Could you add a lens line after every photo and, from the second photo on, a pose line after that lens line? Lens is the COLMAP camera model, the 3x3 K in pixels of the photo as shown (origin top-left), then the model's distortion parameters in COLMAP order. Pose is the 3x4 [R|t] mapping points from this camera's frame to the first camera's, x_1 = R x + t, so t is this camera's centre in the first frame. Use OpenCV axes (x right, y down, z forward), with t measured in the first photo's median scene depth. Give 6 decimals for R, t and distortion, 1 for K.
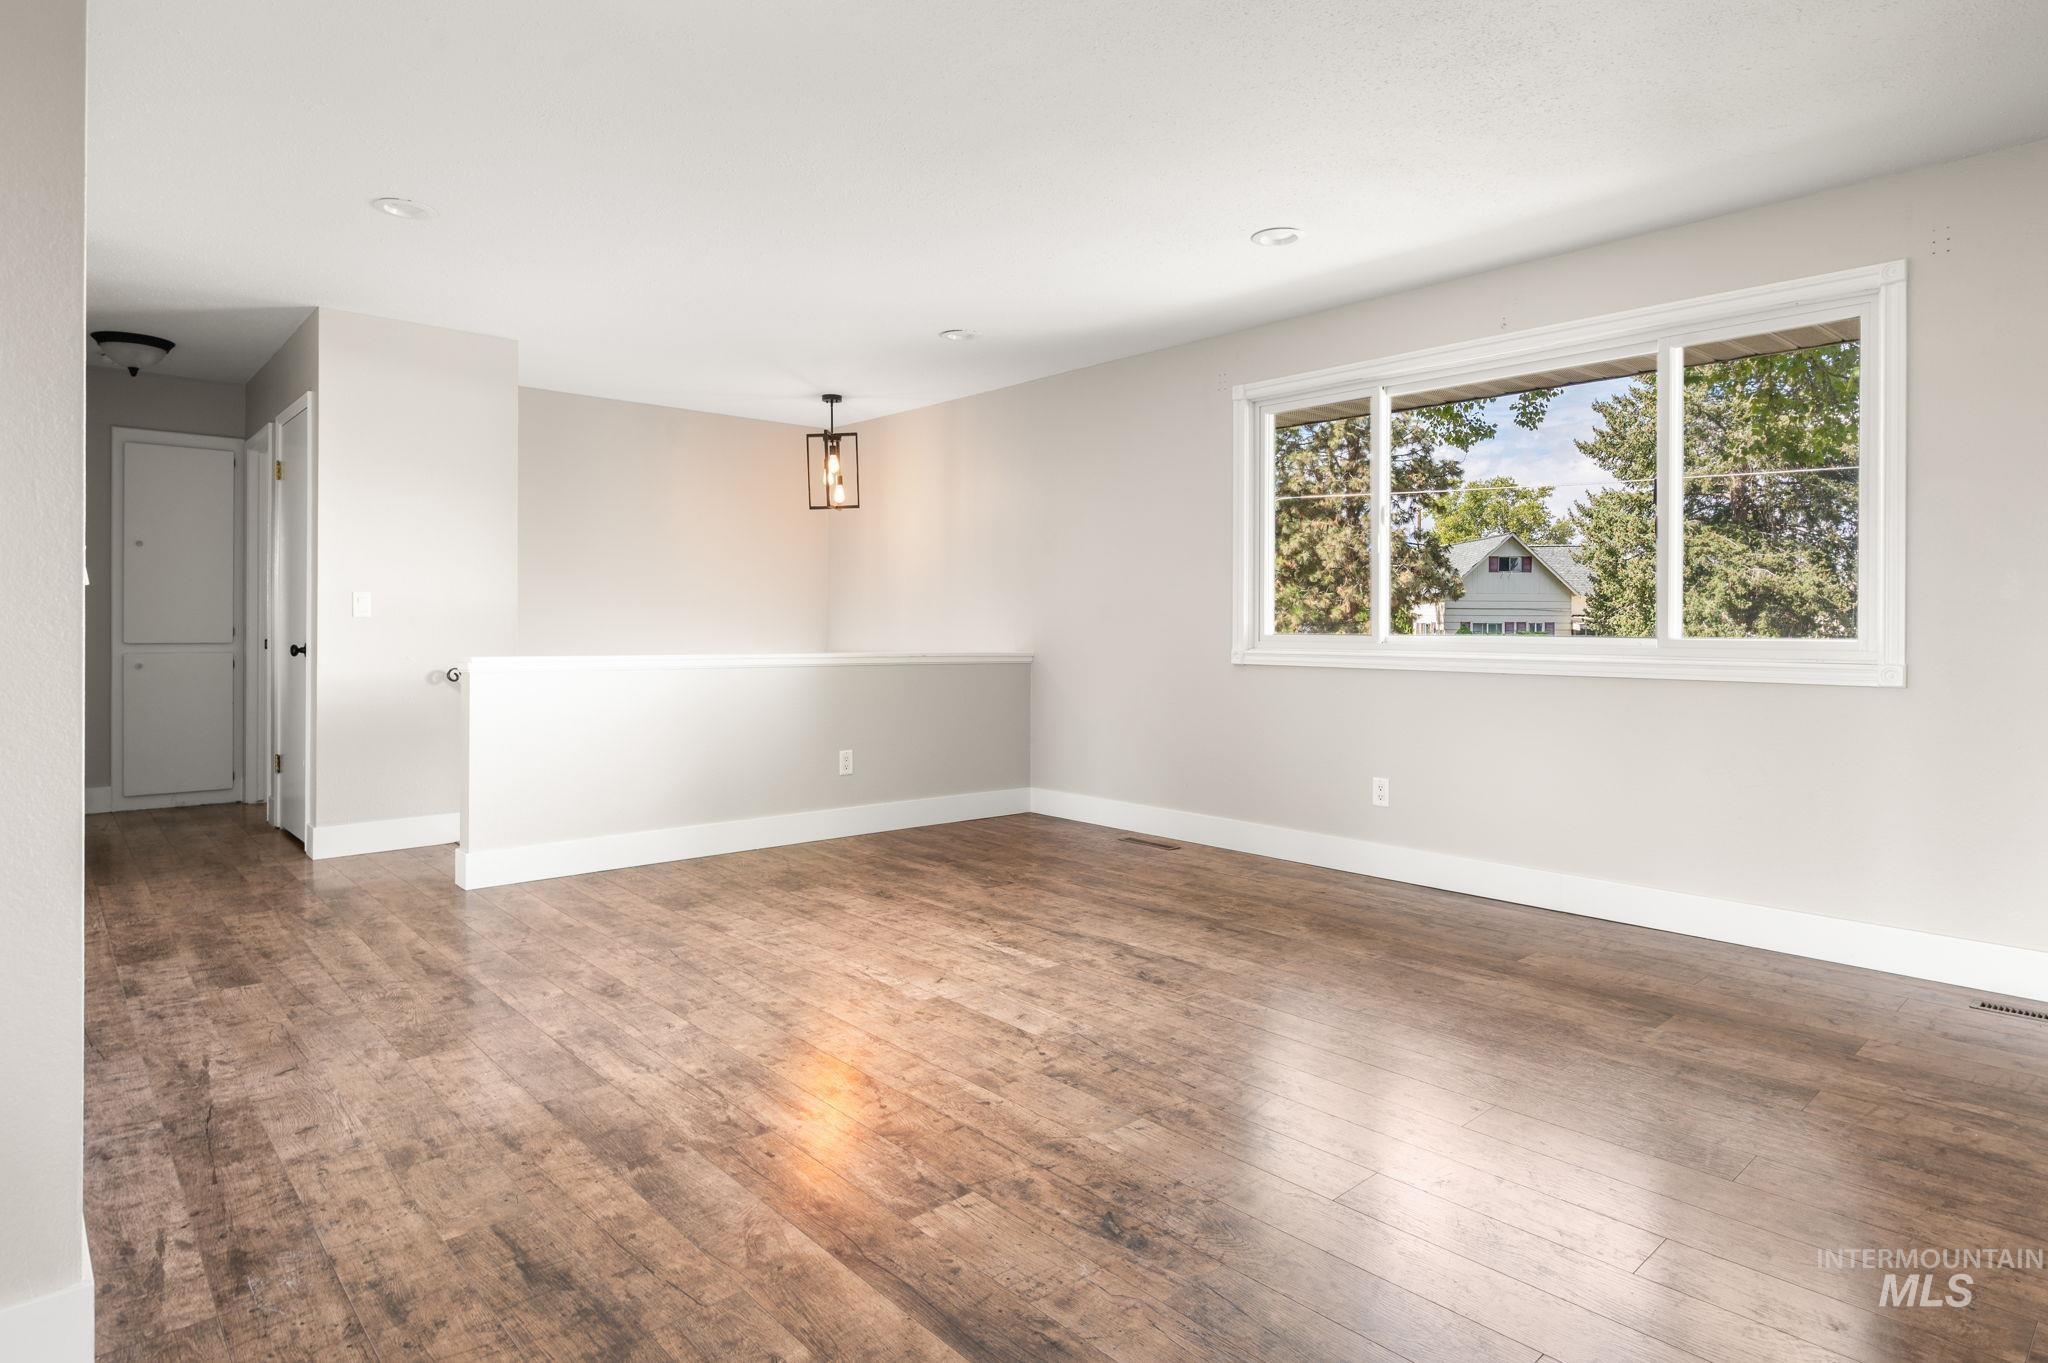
lens RADIAL K [[1091.6, 0, 1025.6], [0, 1091.6, 631.0], [0, 0, 1]] dist [-0.000111, -0.003448]
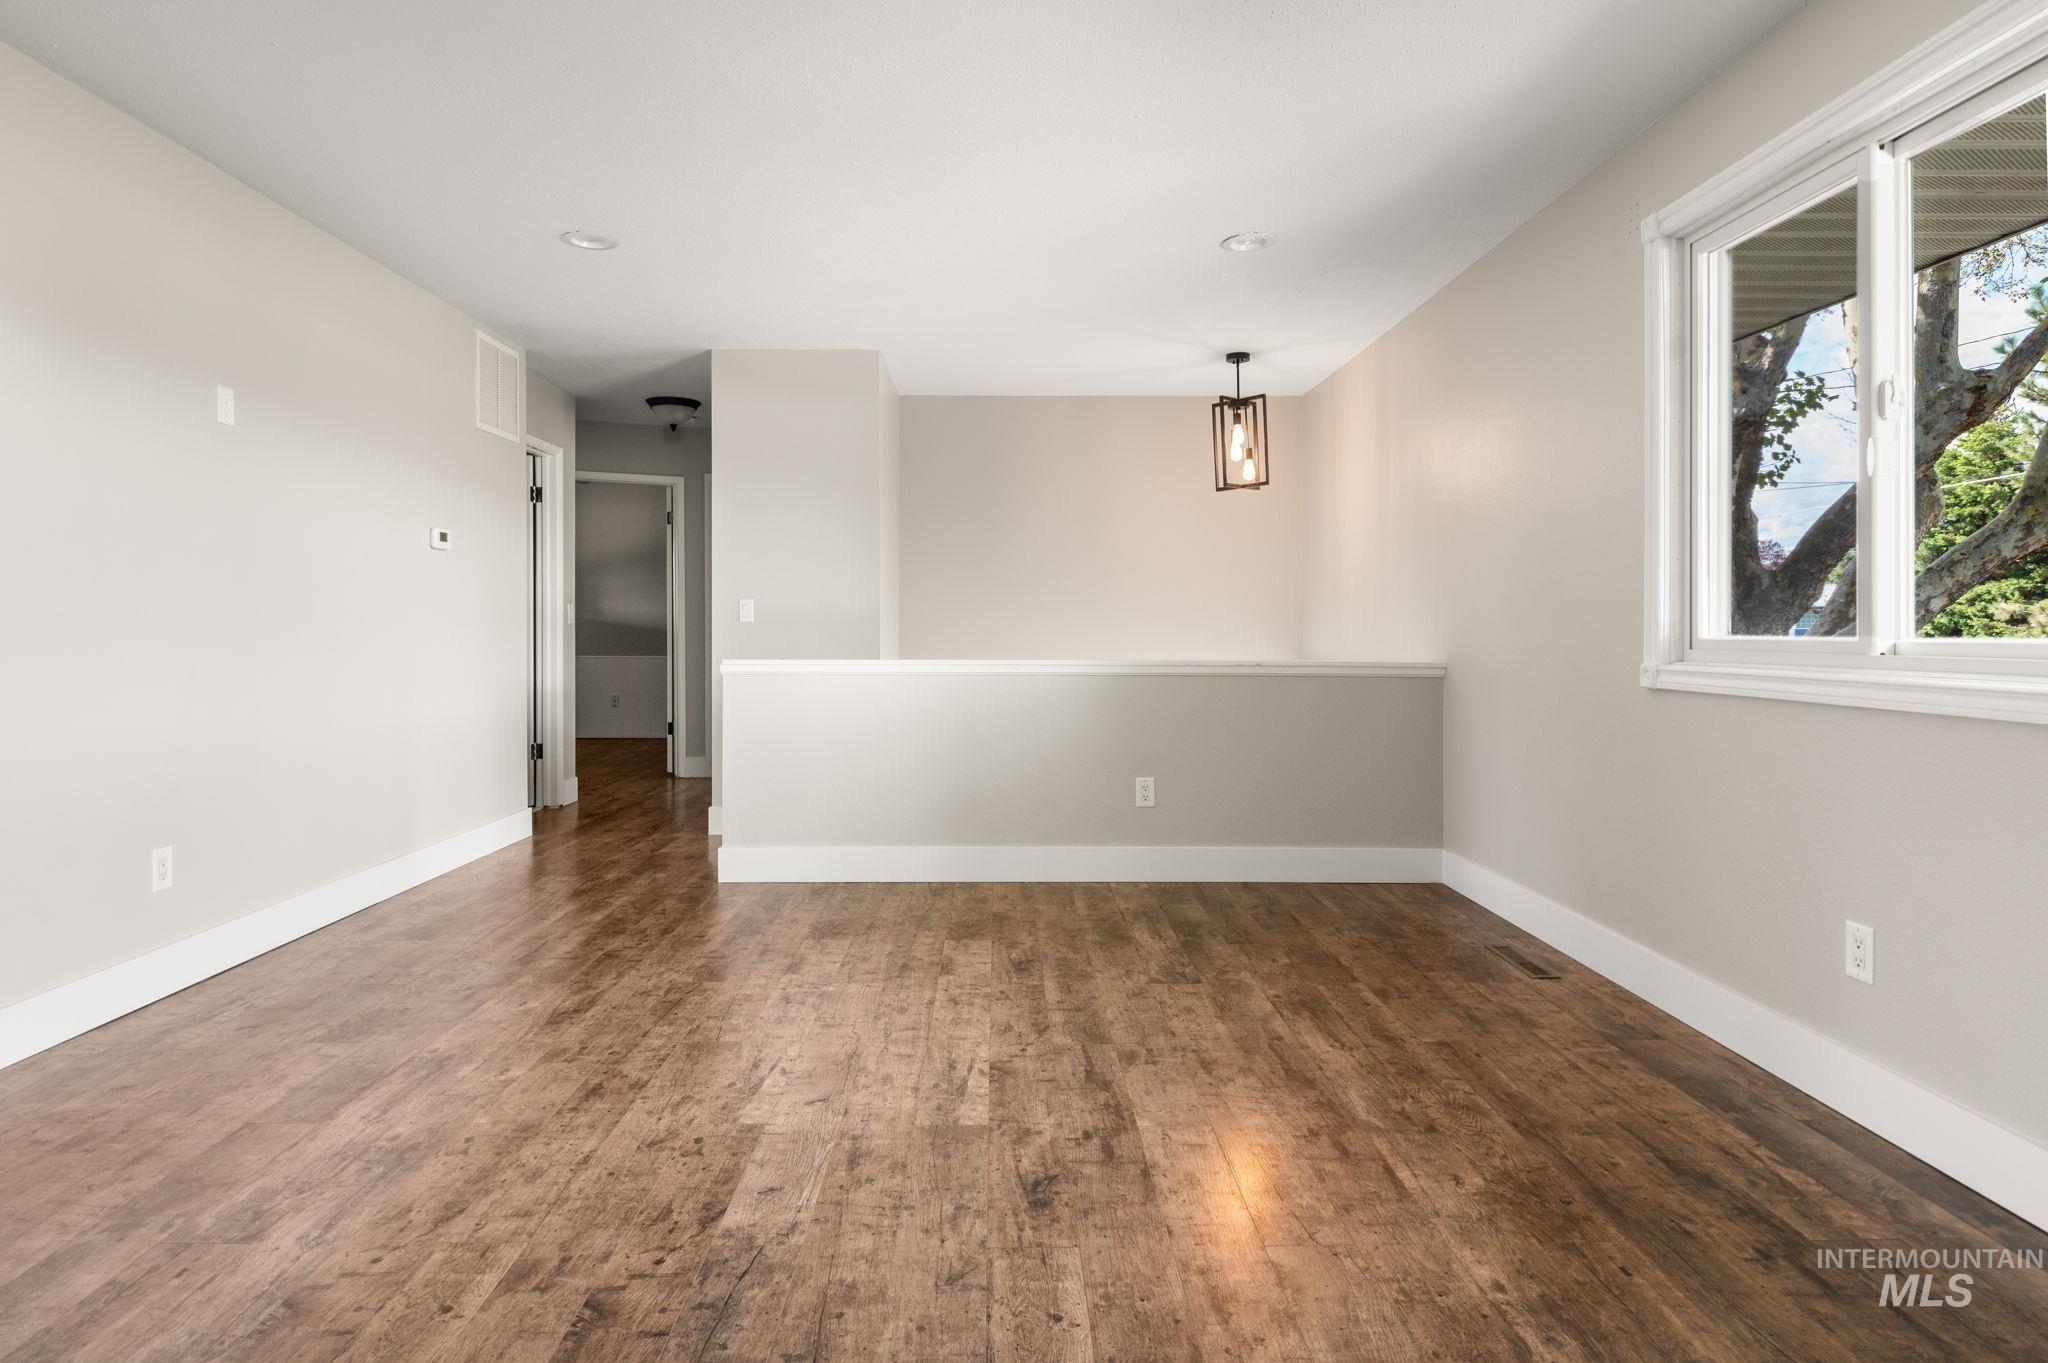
lens RADIAL K [[1091.6, 0, 1025.6], [0, 1091.6, 631.0], [0, 0, 1]] dist [-0.000111, -0.003448]
pose [[0.756579, -0.003706, -0.653891, 0.491527], [0.001822, 0.999992, -0.003560, 0.001679], [0.653899, 0.001502, 0.756580, 0.502039]]
